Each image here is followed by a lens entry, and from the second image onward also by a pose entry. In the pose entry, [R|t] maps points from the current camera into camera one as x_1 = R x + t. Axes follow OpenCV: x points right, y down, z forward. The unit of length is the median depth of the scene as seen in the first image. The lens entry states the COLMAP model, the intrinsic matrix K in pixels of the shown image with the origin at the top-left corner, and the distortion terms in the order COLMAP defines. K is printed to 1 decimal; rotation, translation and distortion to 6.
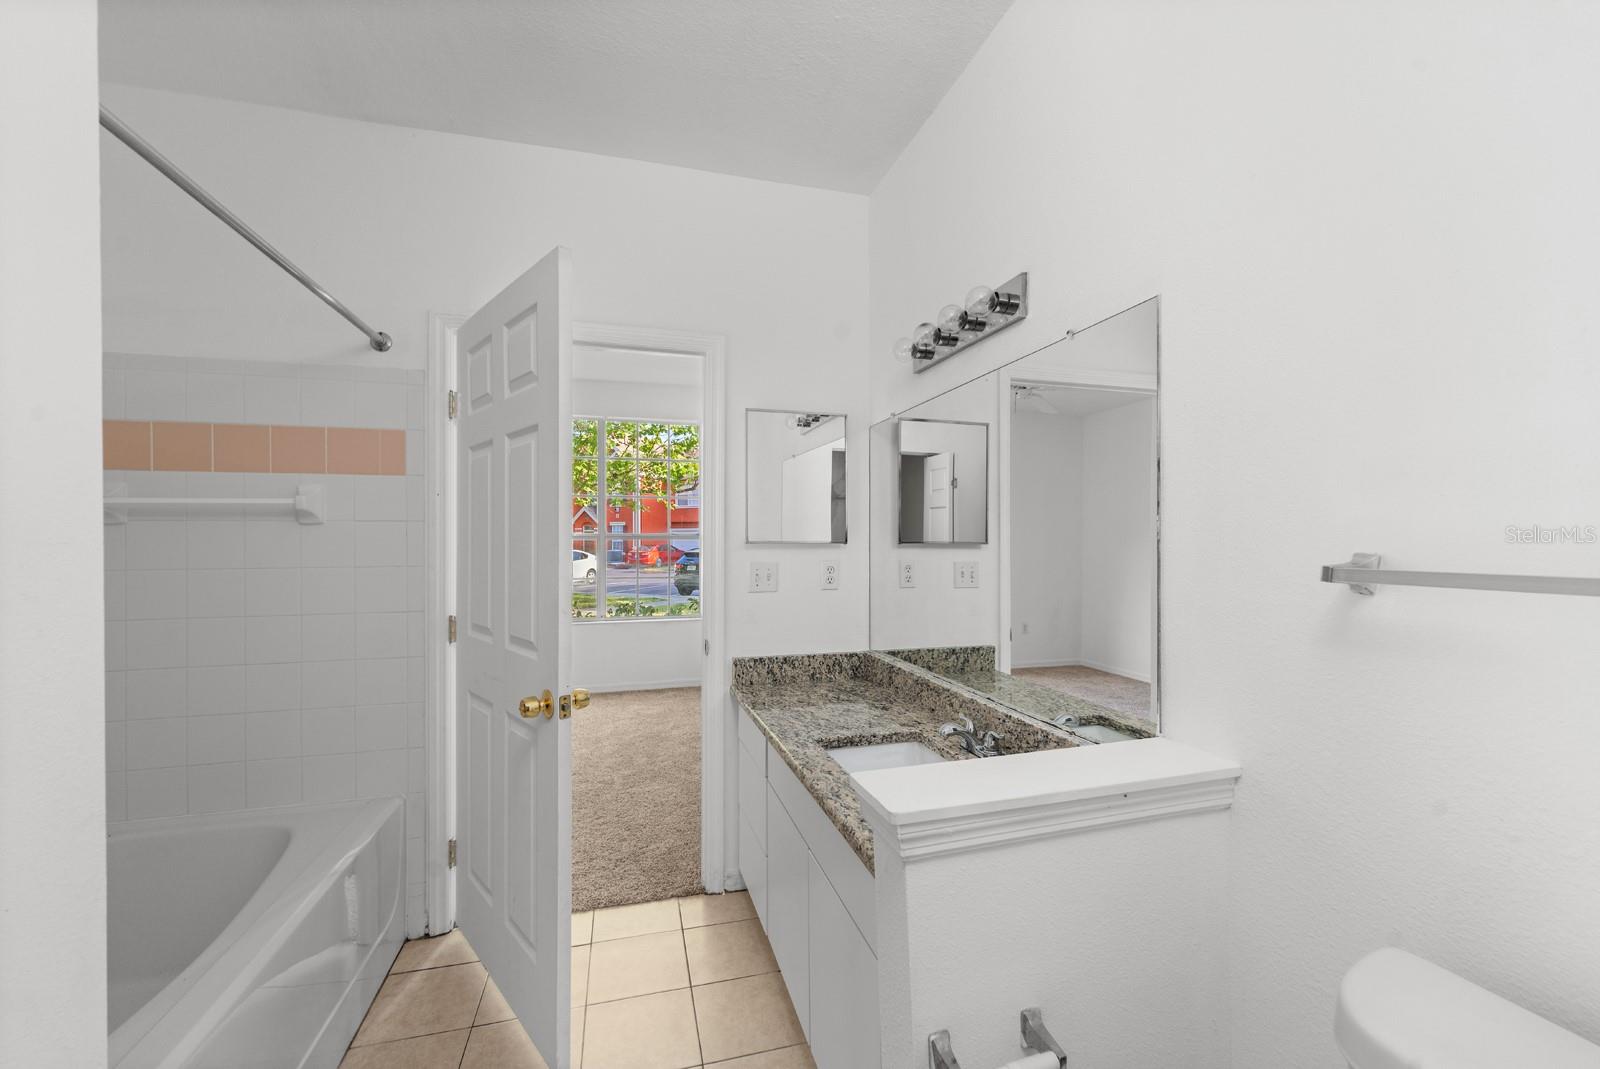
lens RADIAL K [[654.7, 0, 800.0], [0, 654.7, 534.5], [0, 0, 1]] dist [0.000965, 0.000030]
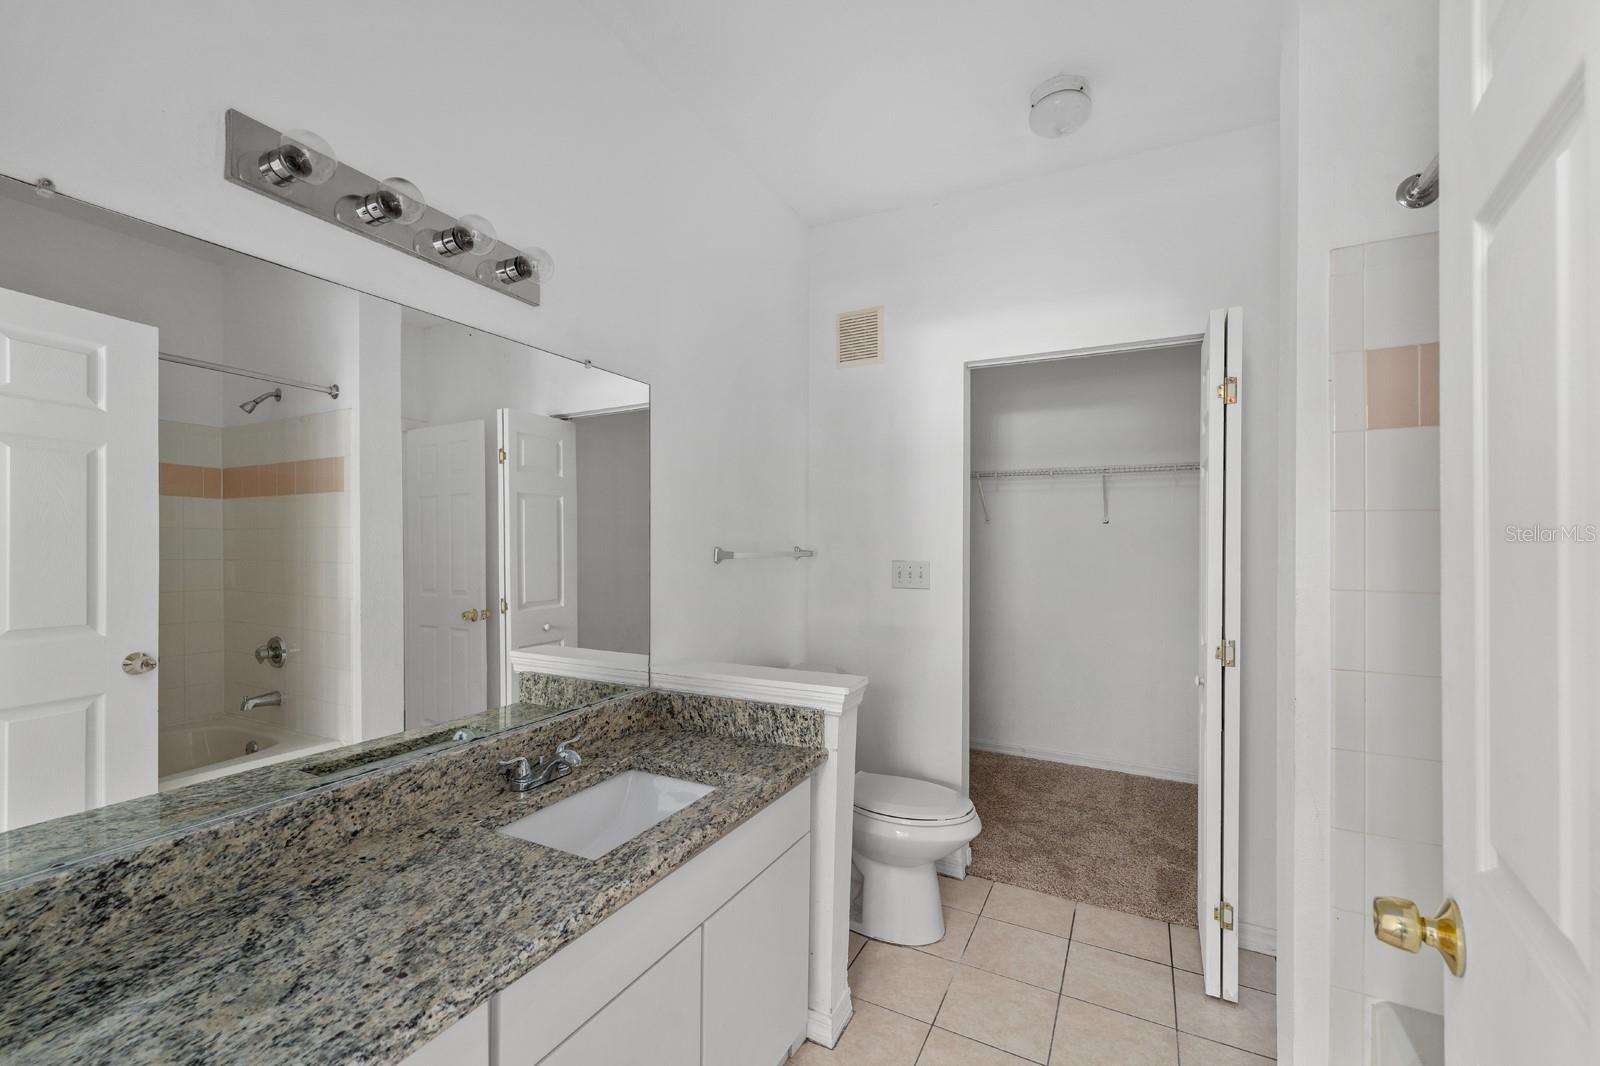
lens RADIAL K [[654.7, 0, 800.0], [0, 654.7, 533.0], [0, 0, 1]] dist [0.000965, 0.000030]
pose [[-0.729726, 0.010737, 0.683655, -0.476349], [-0.013477, 0.999457, -0.030082, 0.023084], [-0.683607, -0.031166, -0.729185, 1.189653]]
